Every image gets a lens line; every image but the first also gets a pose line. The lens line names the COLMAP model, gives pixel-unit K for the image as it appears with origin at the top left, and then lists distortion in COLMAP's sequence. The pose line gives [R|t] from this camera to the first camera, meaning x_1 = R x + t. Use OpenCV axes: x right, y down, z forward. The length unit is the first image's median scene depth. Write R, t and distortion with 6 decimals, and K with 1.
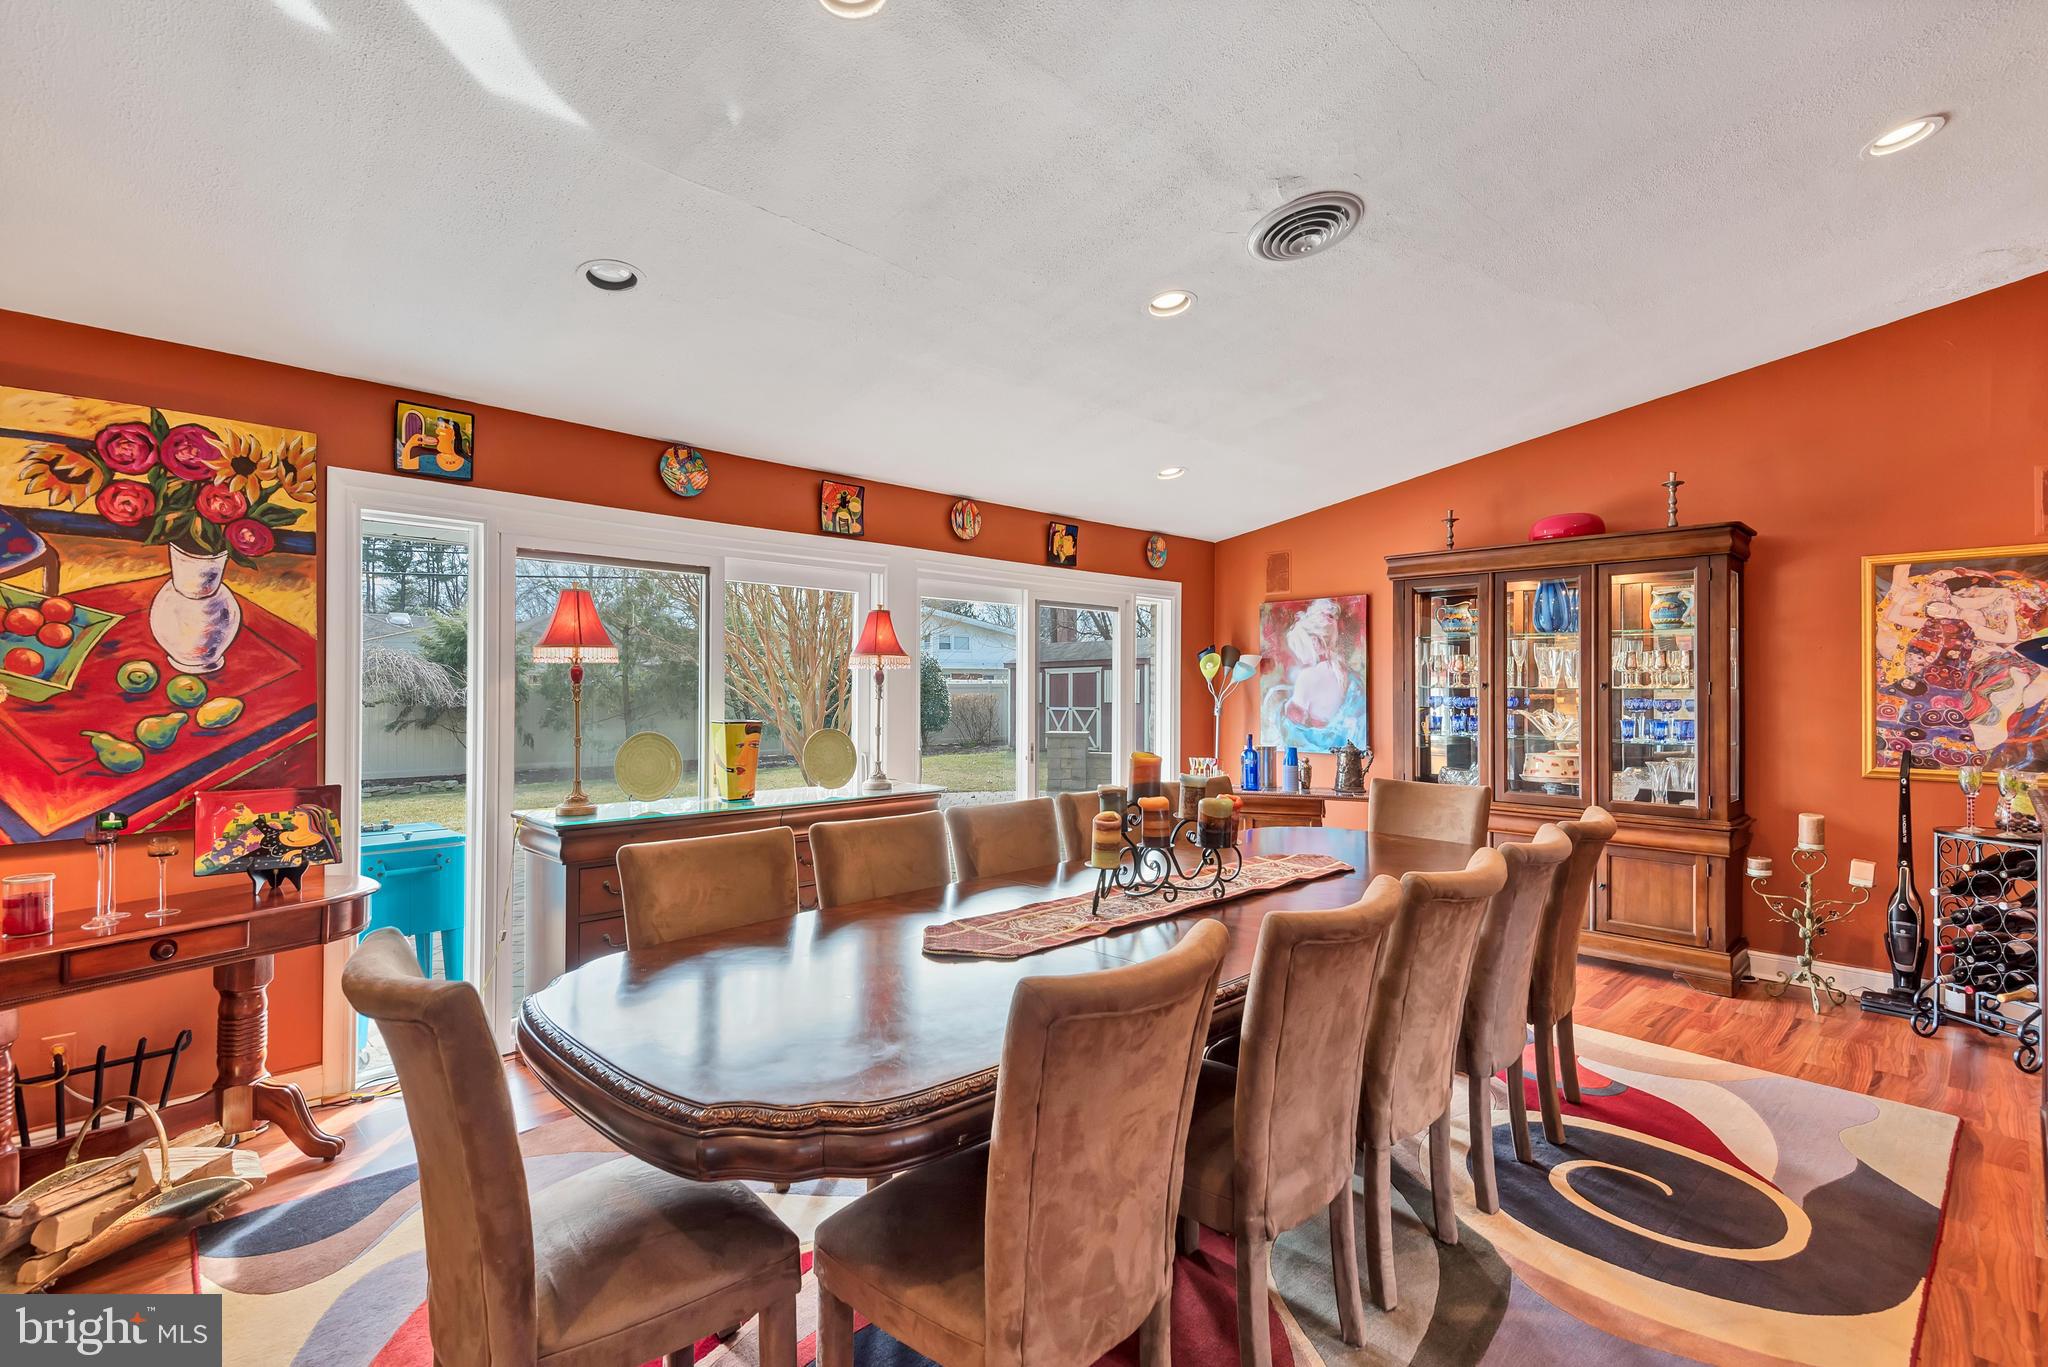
lens RADIAL K [[973.0, 0, 1023.6], [0, 973.0, 686.1], [0, 0, 1]] dist [0.001632, 0.000162]
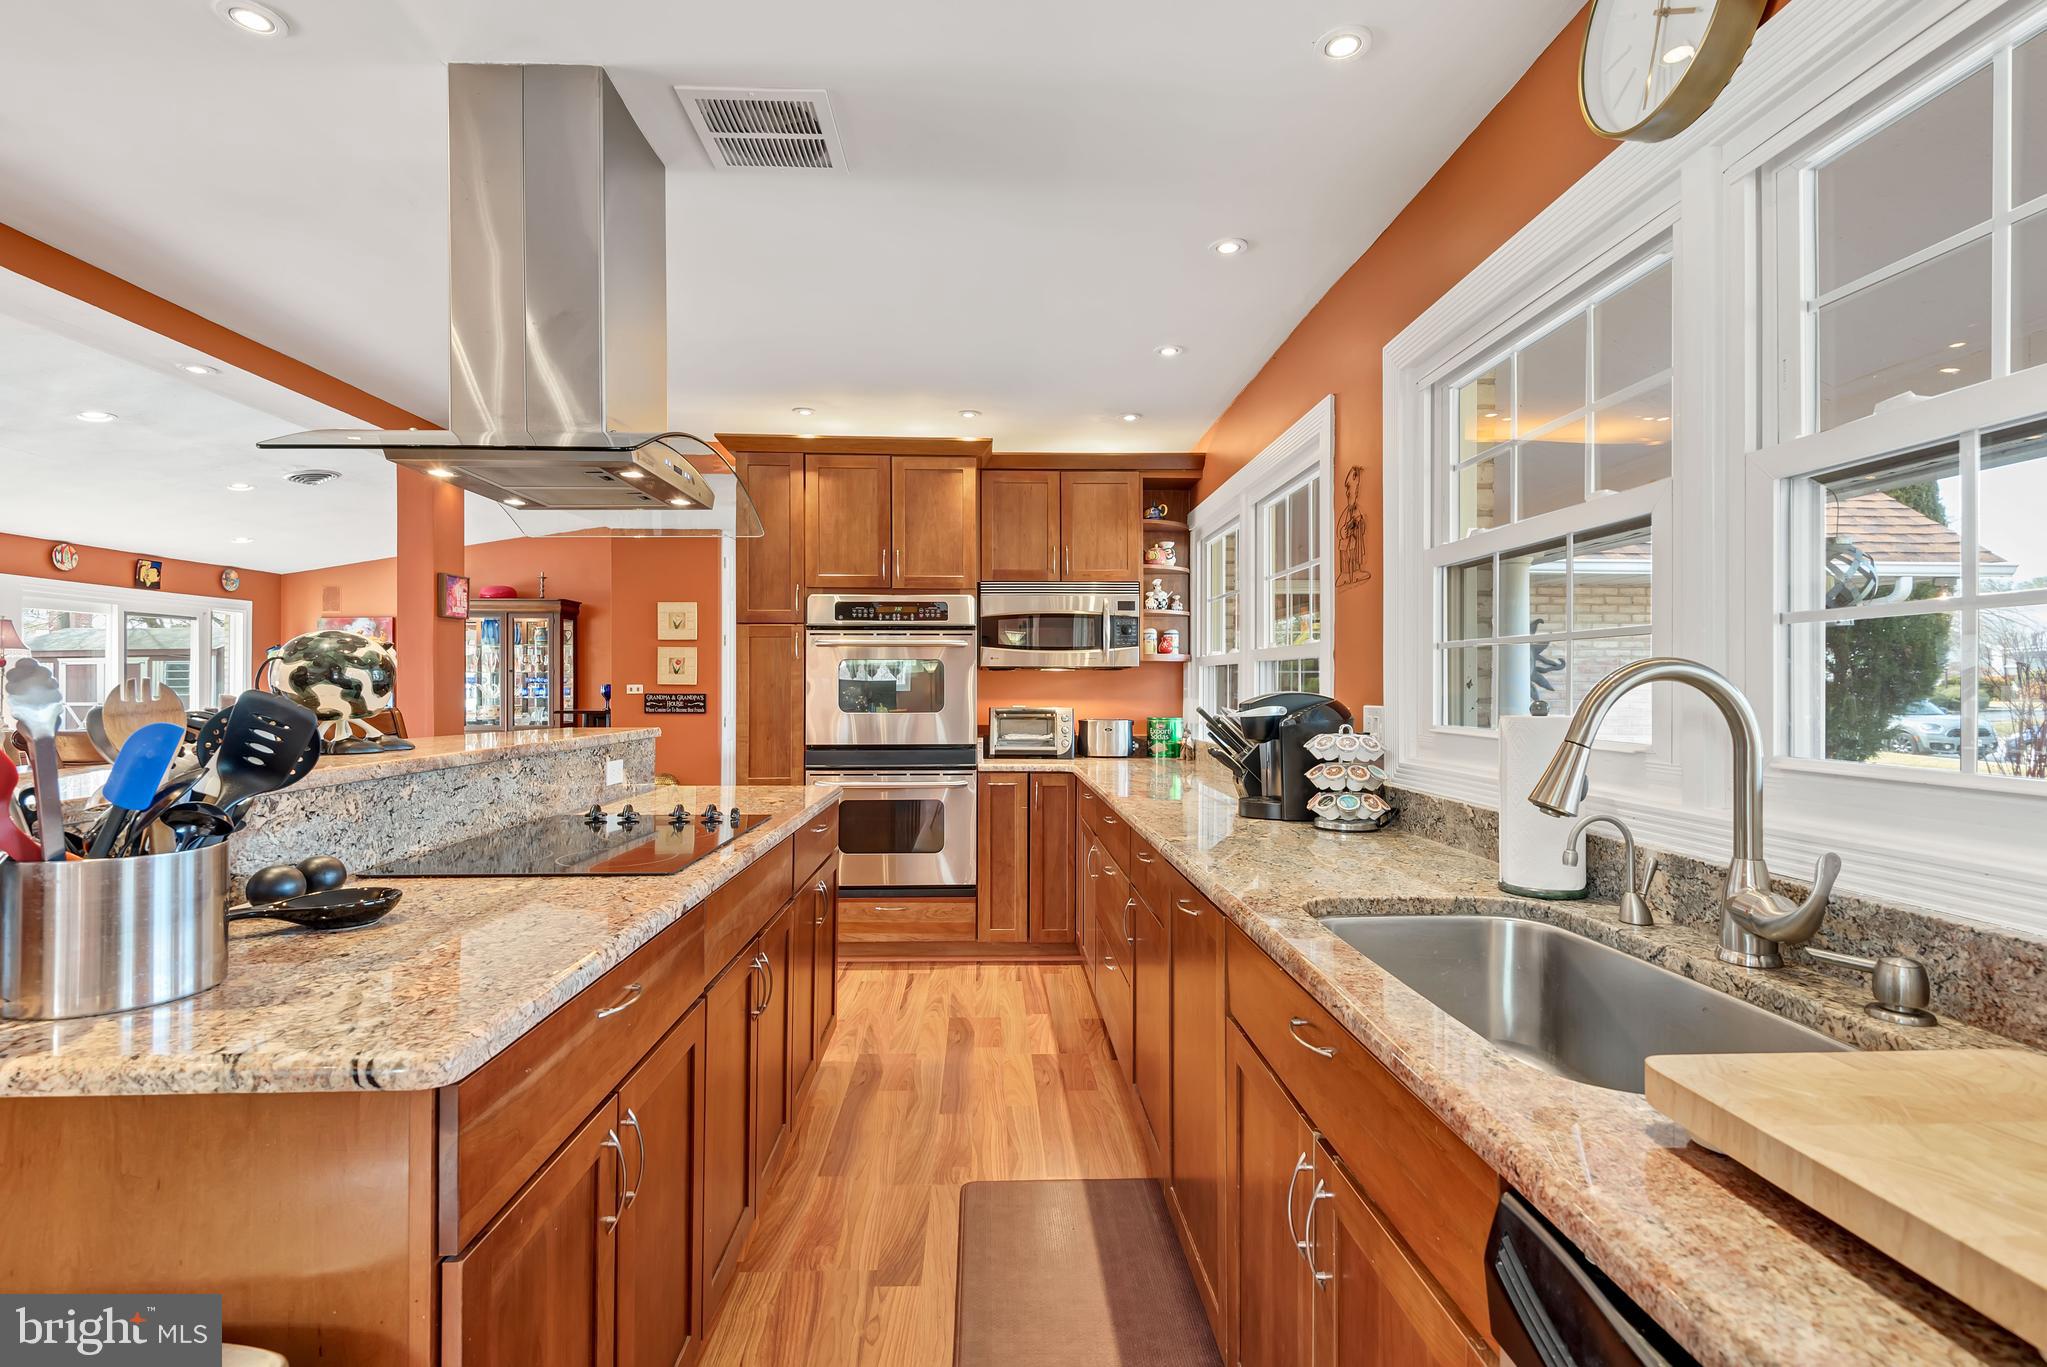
lens RADIAL K [[972.5, 0, 1030.0], [0, 972.5, 683.5], [0, 0, 1]] dist [0.001632, 0.000162]
pose [[0.677261, -0.001550, 0.735741, -0.140538], [-0.002733, 0.999986, 0.004623, 0.008749], [-0.735738, -0.005142, 0.677247, -0.976130]]
